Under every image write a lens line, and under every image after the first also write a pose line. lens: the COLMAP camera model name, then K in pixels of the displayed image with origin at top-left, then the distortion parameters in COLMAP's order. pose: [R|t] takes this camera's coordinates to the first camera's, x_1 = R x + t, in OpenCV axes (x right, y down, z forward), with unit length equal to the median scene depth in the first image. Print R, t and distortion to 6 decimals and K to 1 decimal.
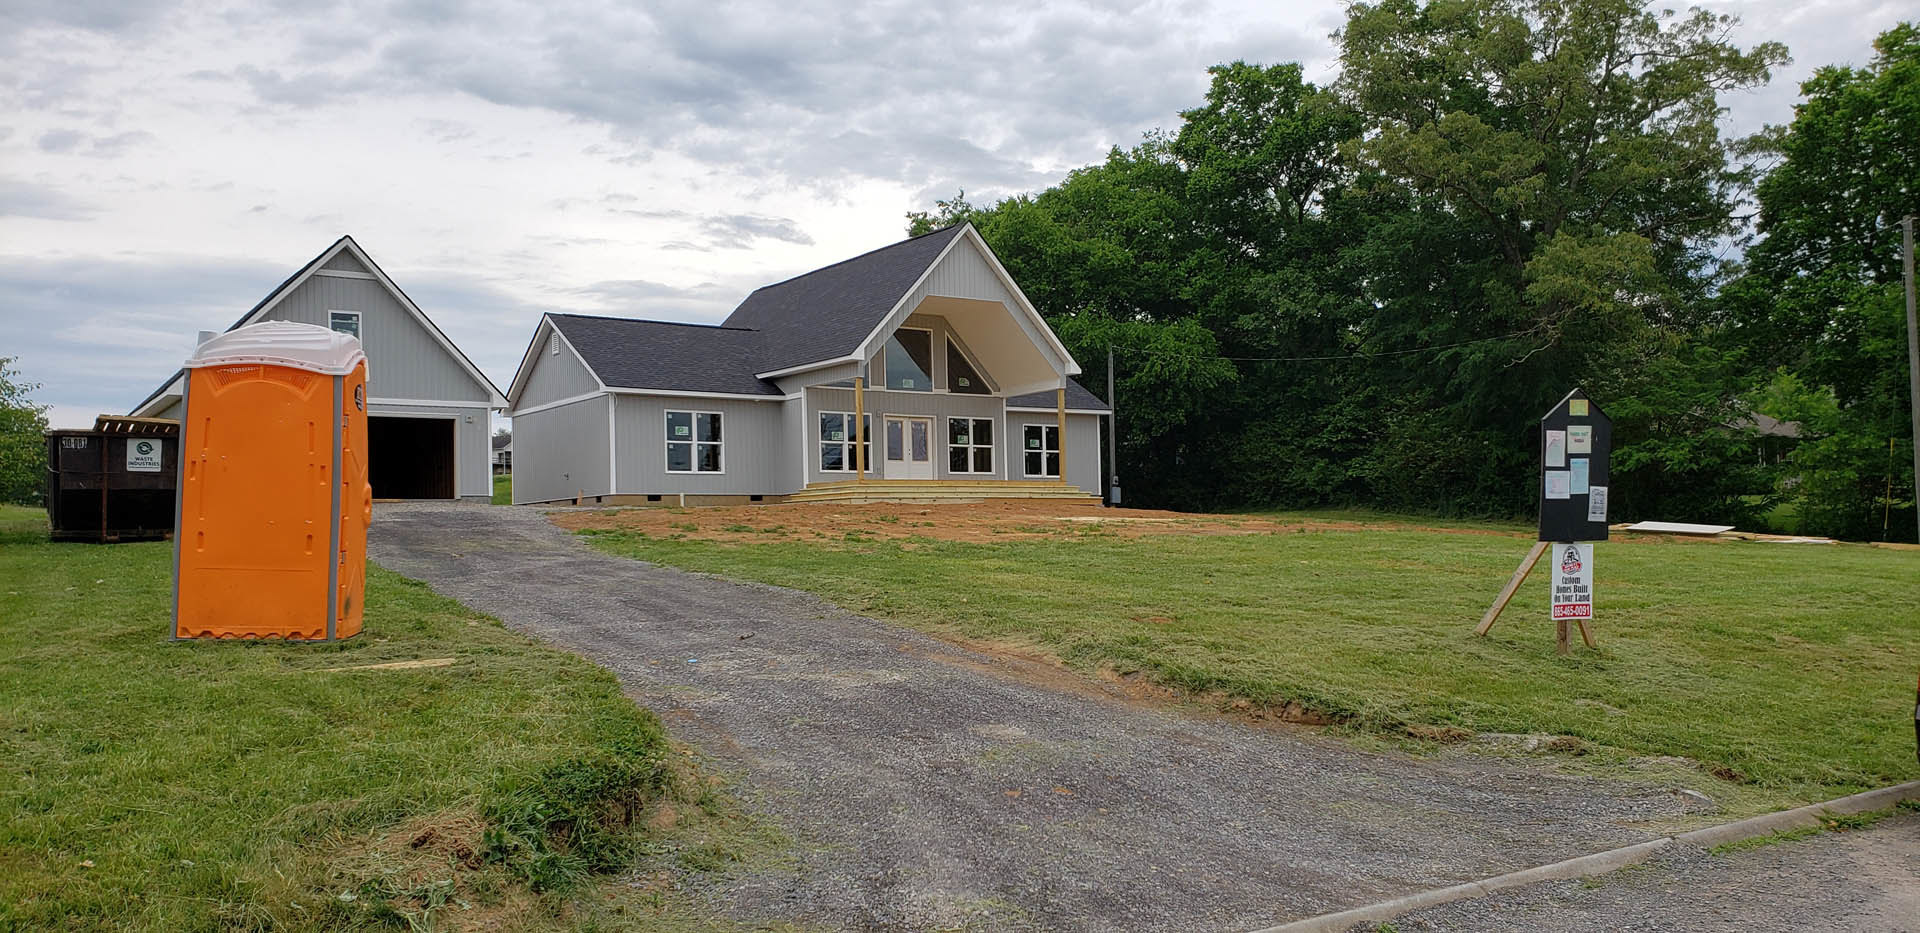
lens RADIAL K [[1515.8, 0, 971.4], [0, 1515.8, 469.8], [0, 0, 1]] dist [-0.001520, -0.004516]
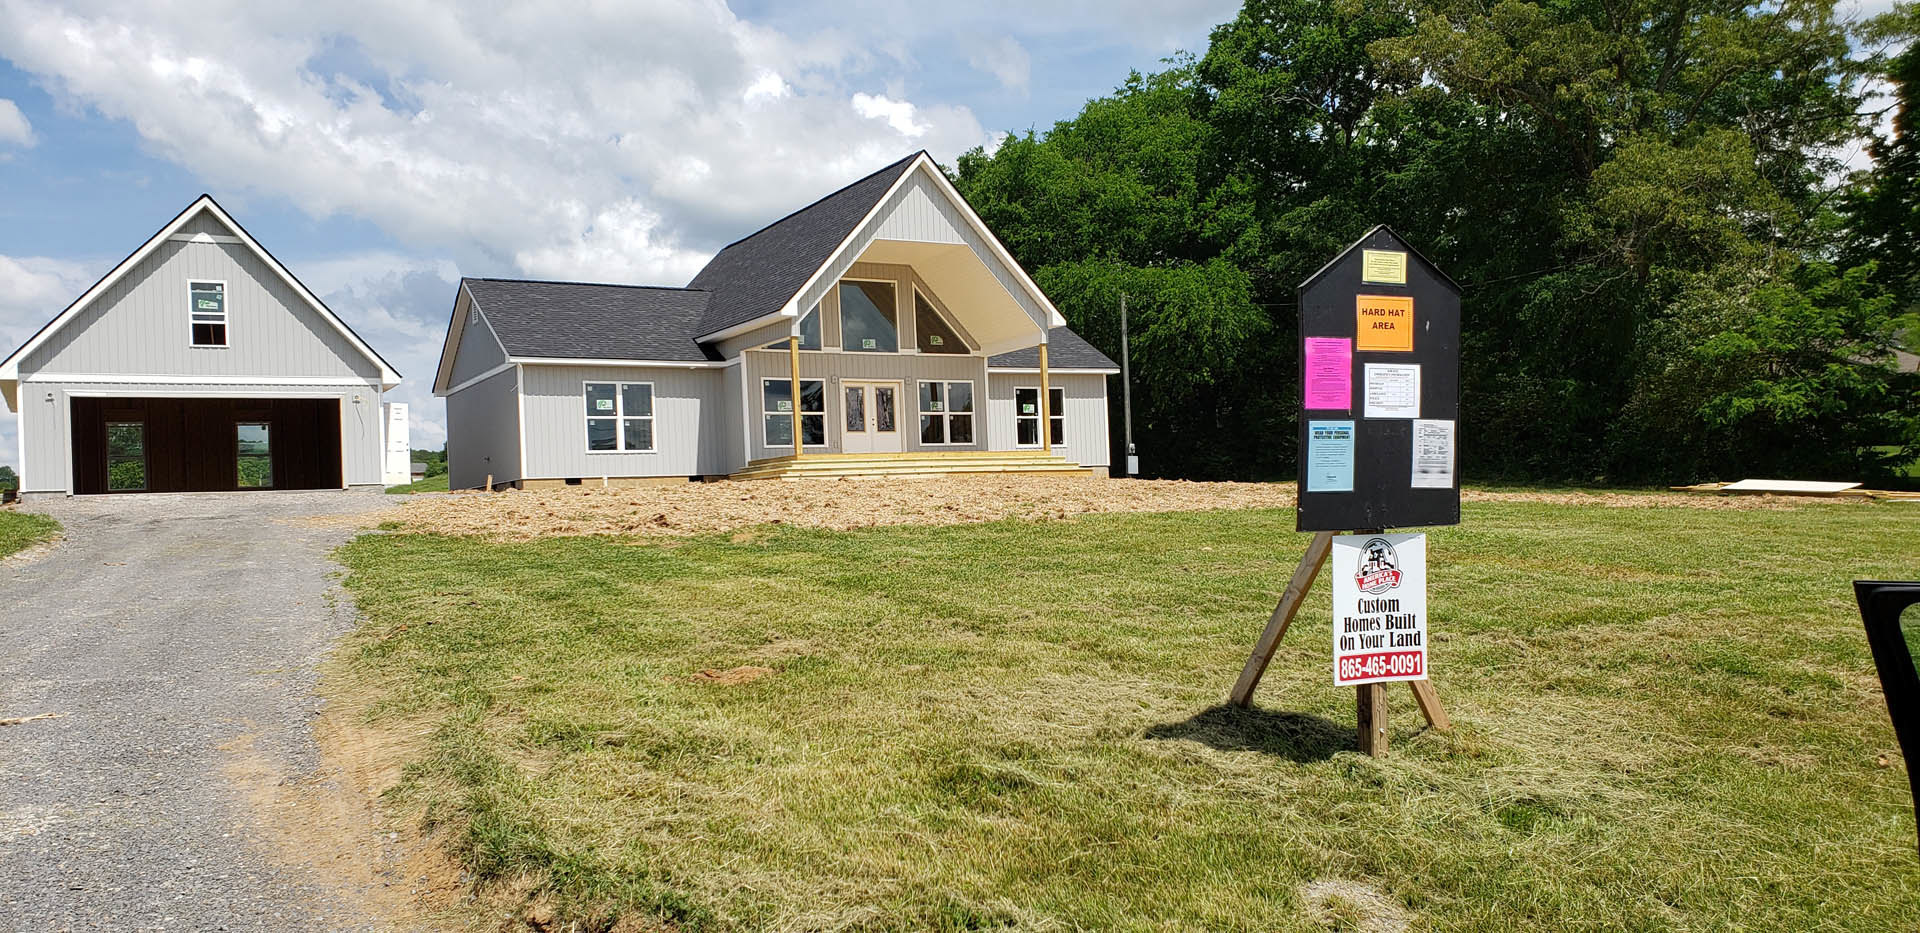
lens RADIAL K [[1515.8, 0, 947.5], [0, 1515.8, 461.4], [0, 0, 1]] dist [-0.001520, -0.004516]
pose [[0.995324, -0.026624, -0.092853, 0.080811], [0.027569, 0.999580, 0.008907, 0.004337], [0.092577, -0.011425, 0.995640, 0.129472]]
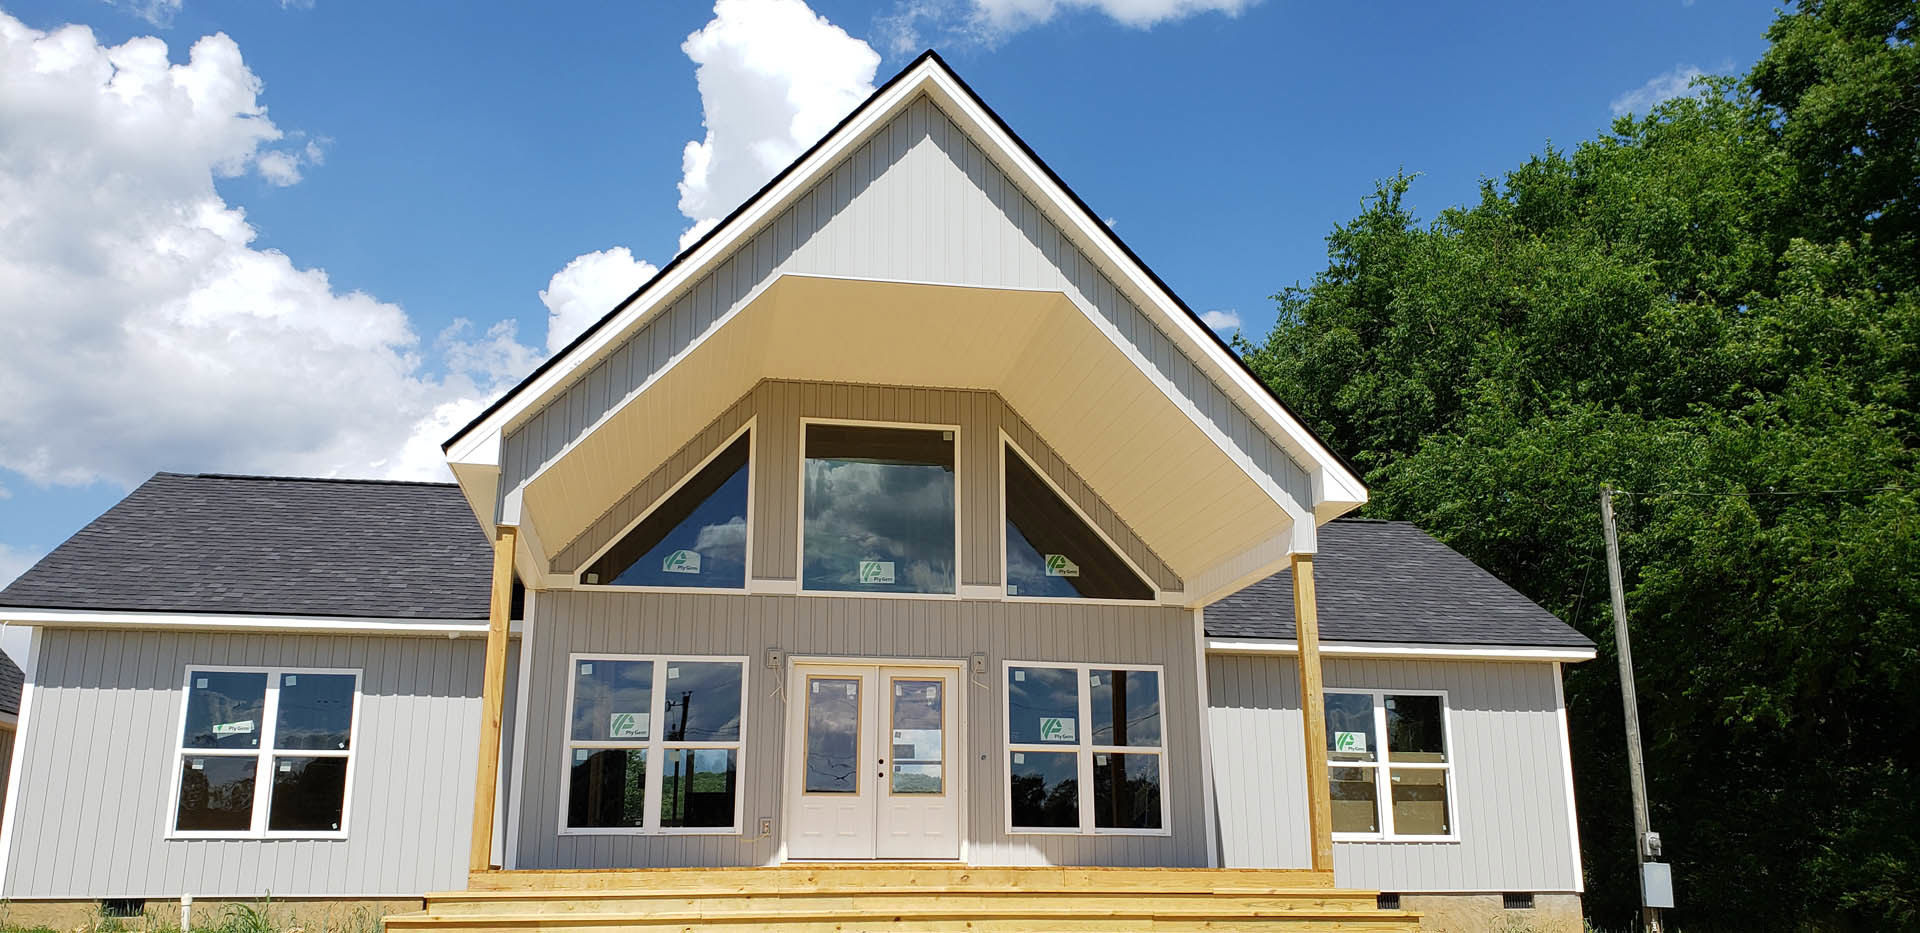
lens RADIAL K [[1515.8, 0, 968.0], [0, 1515.8, 458.0], [0, 0, 1]] dist [-0.001520, -0.004516]
pose [[0.898310, -0.110391, -0.425268, 0.129260], [0.009416, 0.972536, -0.232560, -0.000157], [0.439261, 0.204907, 0.874679, 0.675967]]
